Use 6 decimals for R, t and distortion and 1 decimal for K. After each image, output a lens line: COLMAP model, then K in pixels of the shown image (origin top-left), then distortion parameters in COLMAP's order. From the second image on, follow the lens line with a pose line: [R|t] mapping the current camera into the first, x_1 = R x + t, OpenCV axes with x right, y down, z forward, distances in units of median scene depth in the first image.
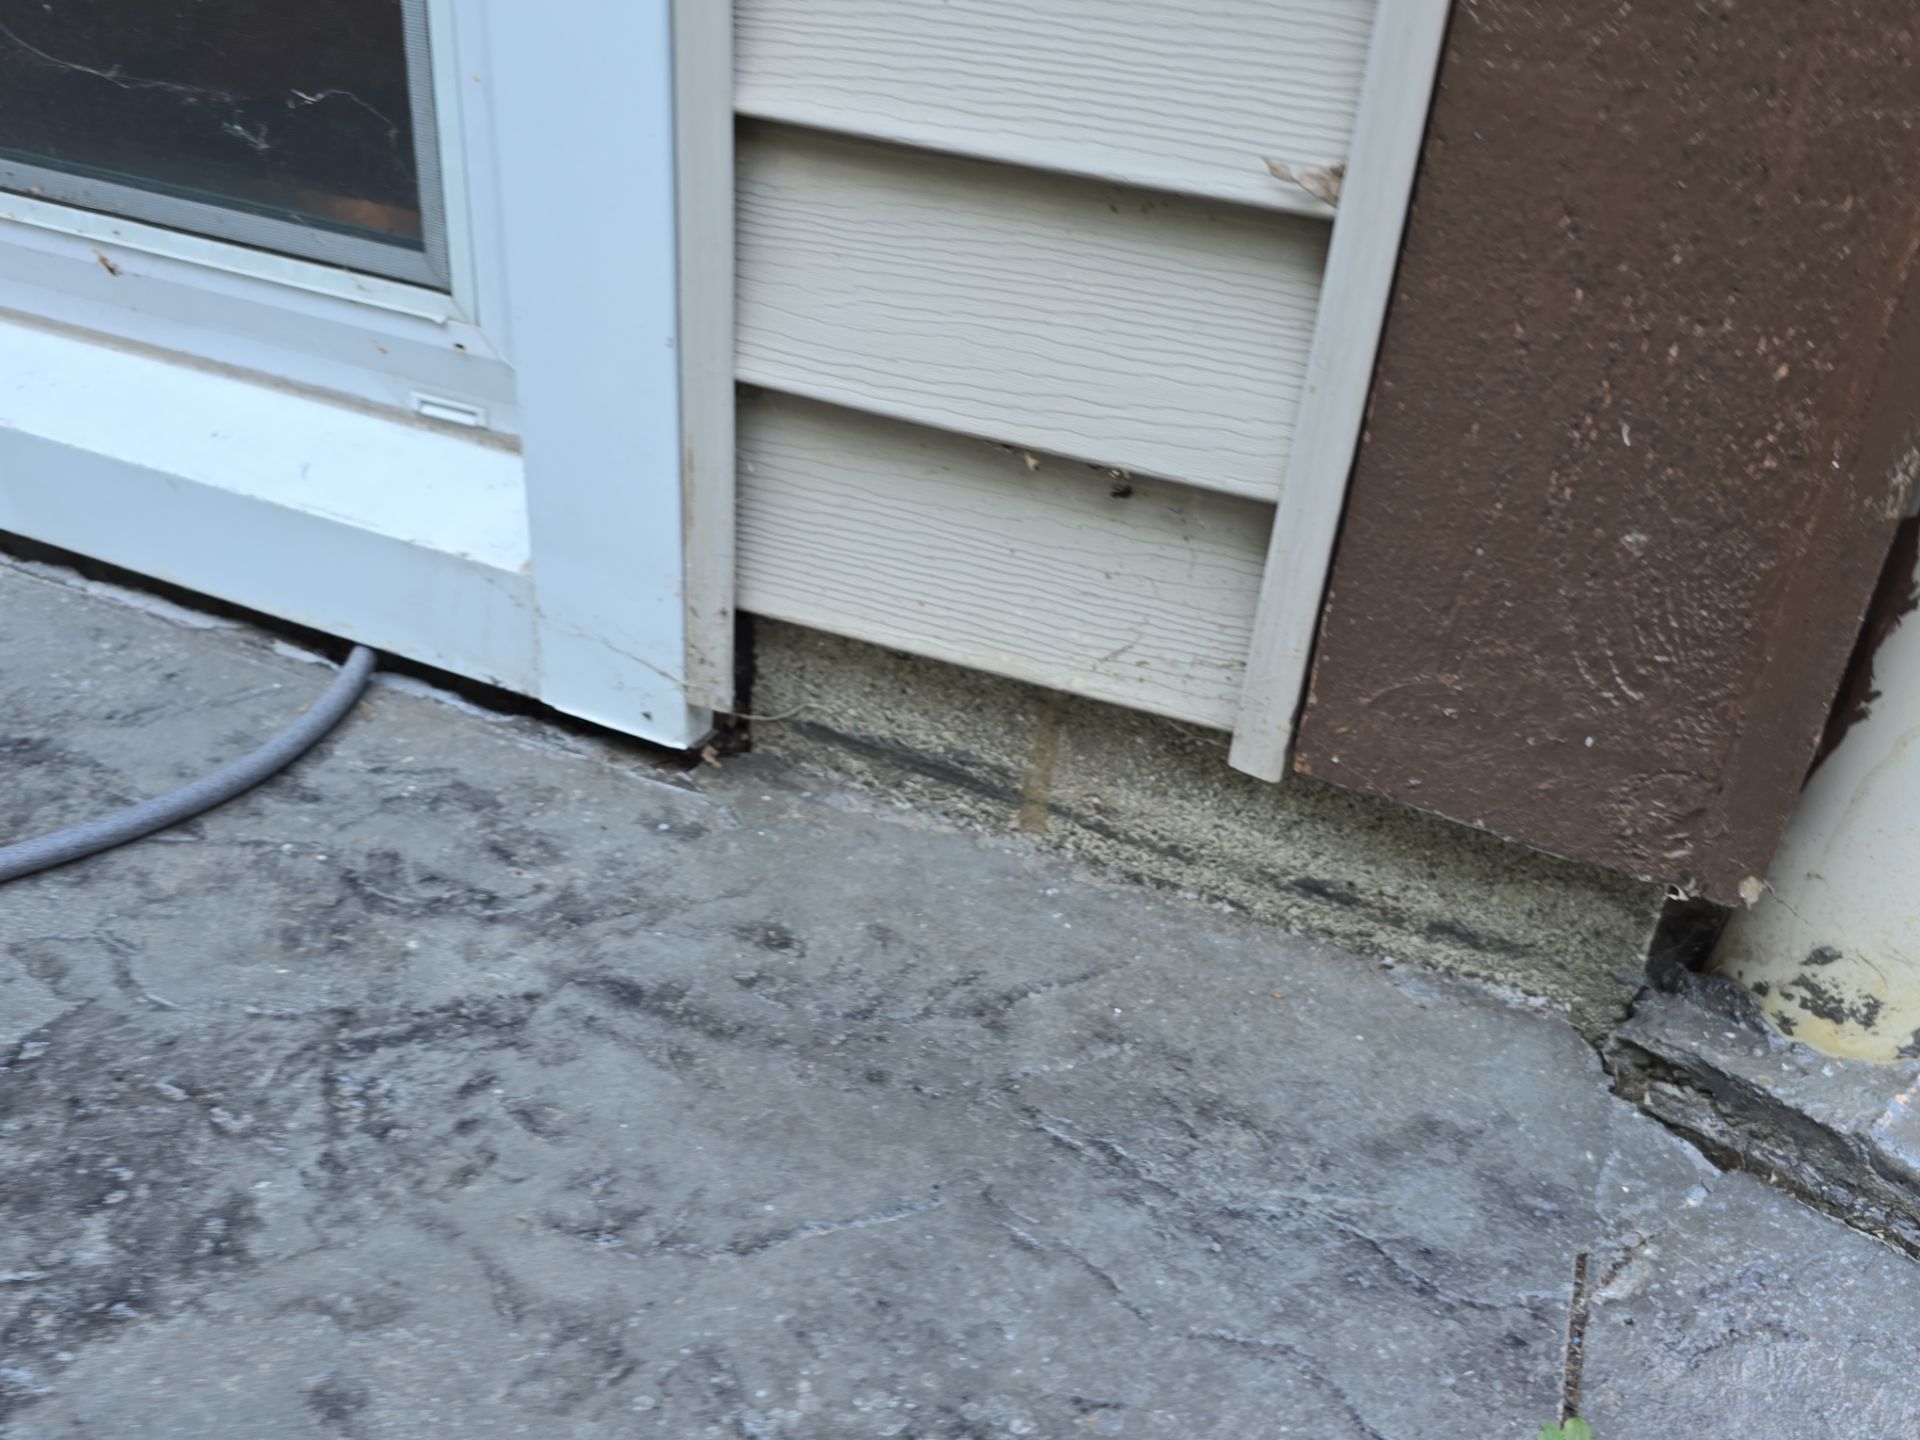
lens RADIAL K [[1715.4, 0, 960.5], [0, 1715.4, 723.6], [0, 0, 1]] dist [0.084099, -0.130196]
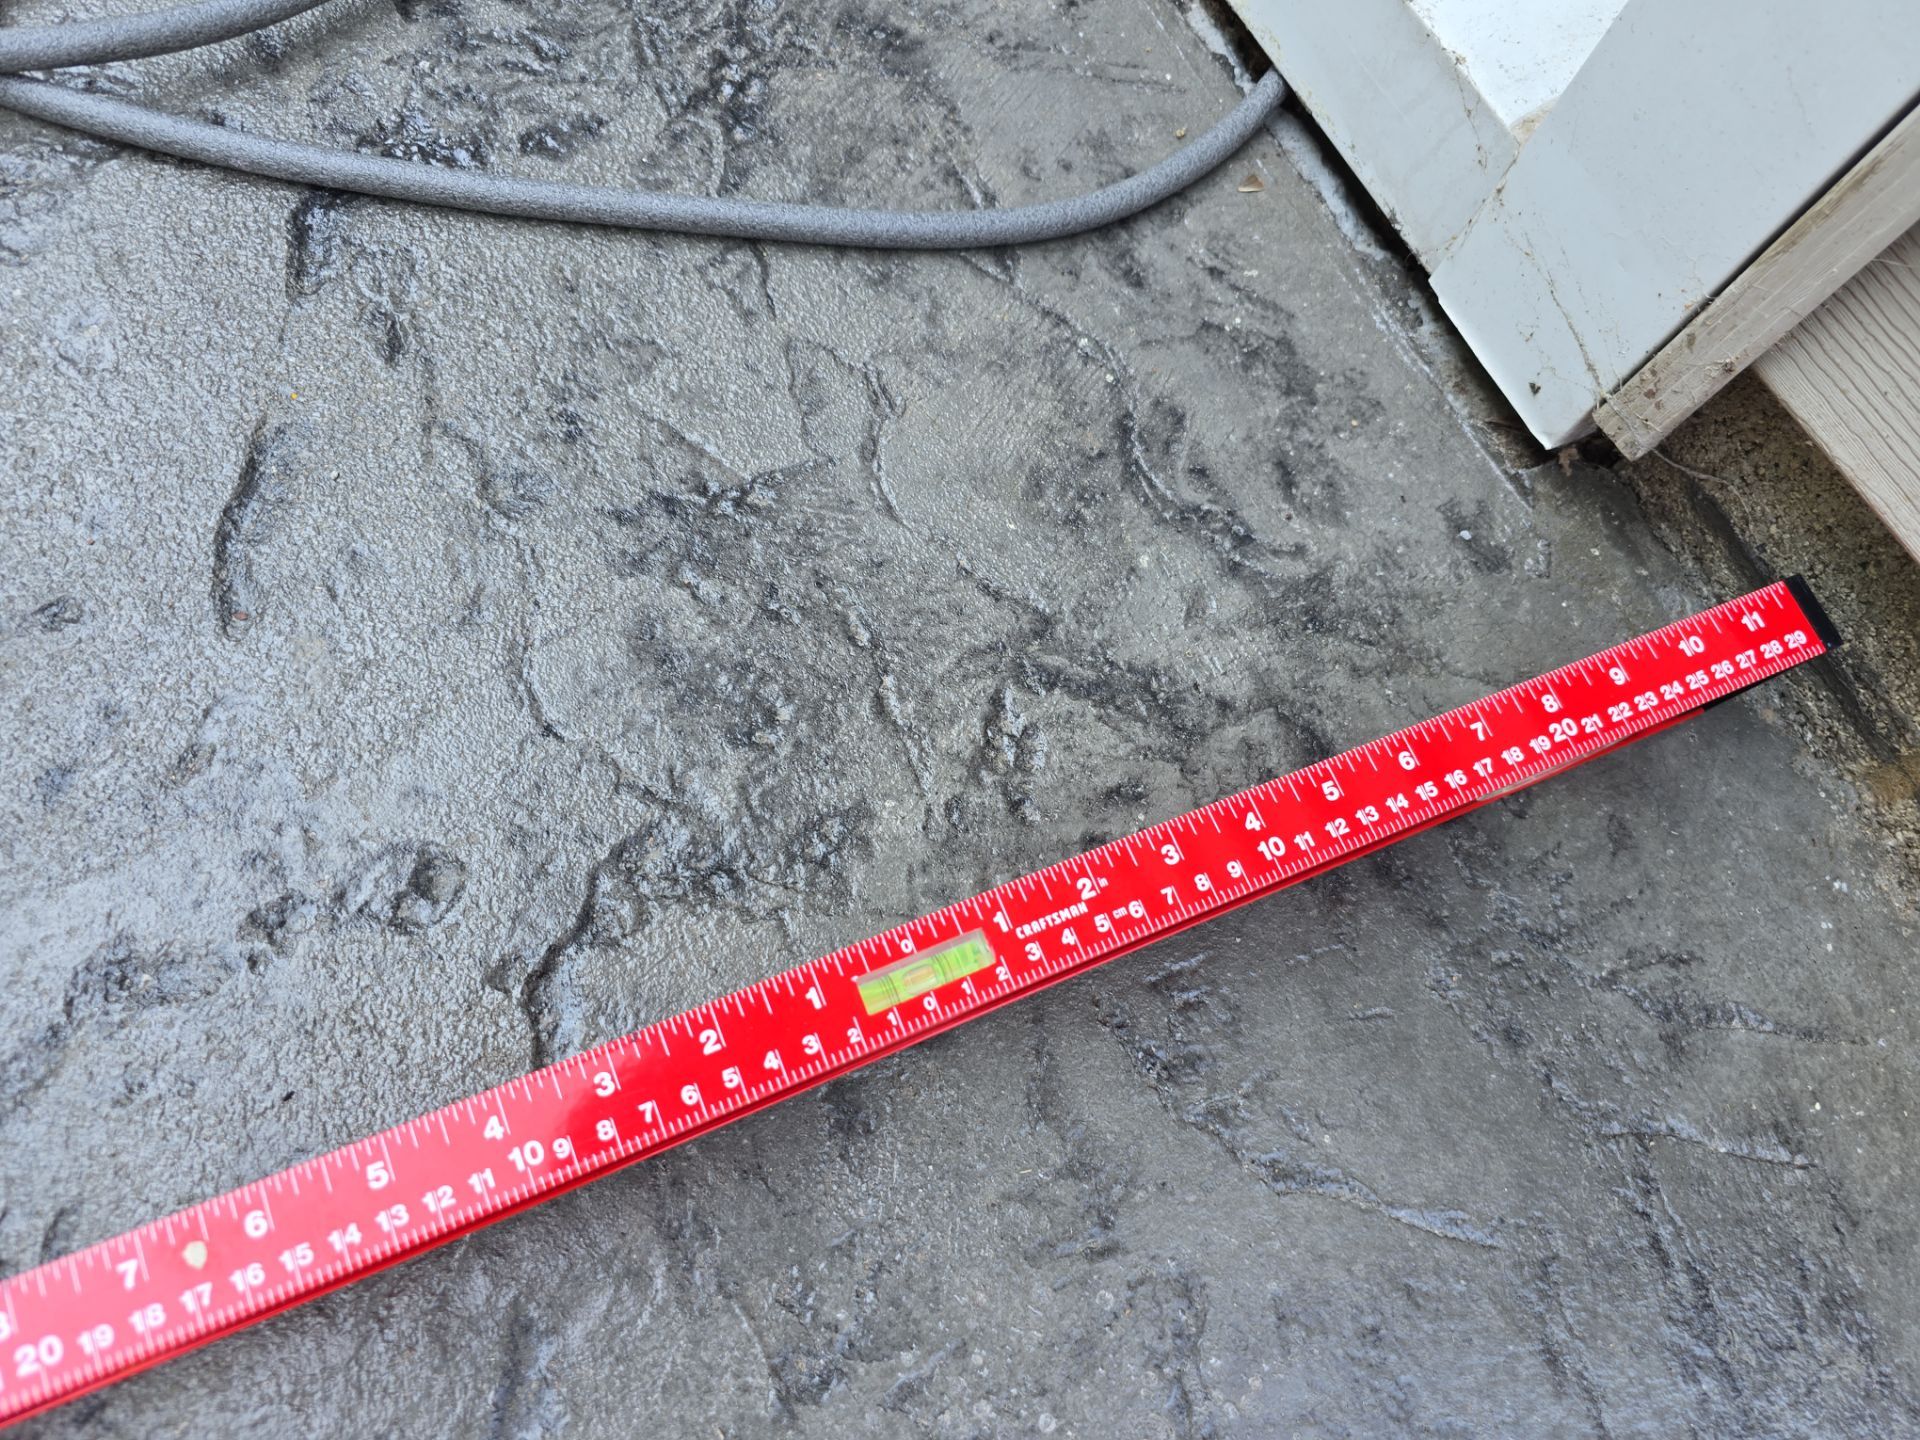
lens RADIAL K [[1350.3, 0, 951.0], [0, 1350.3, 719.3], [0, 0, 1]] dist [0.018119, -0.020398]
pose [[0.799268, 0.577918, -0.164869, -0.227552], [-0.391629, 0.708952, 0.586528, -0.171626], [0.455849, -0.404225, 0.792971, 0.366545]]
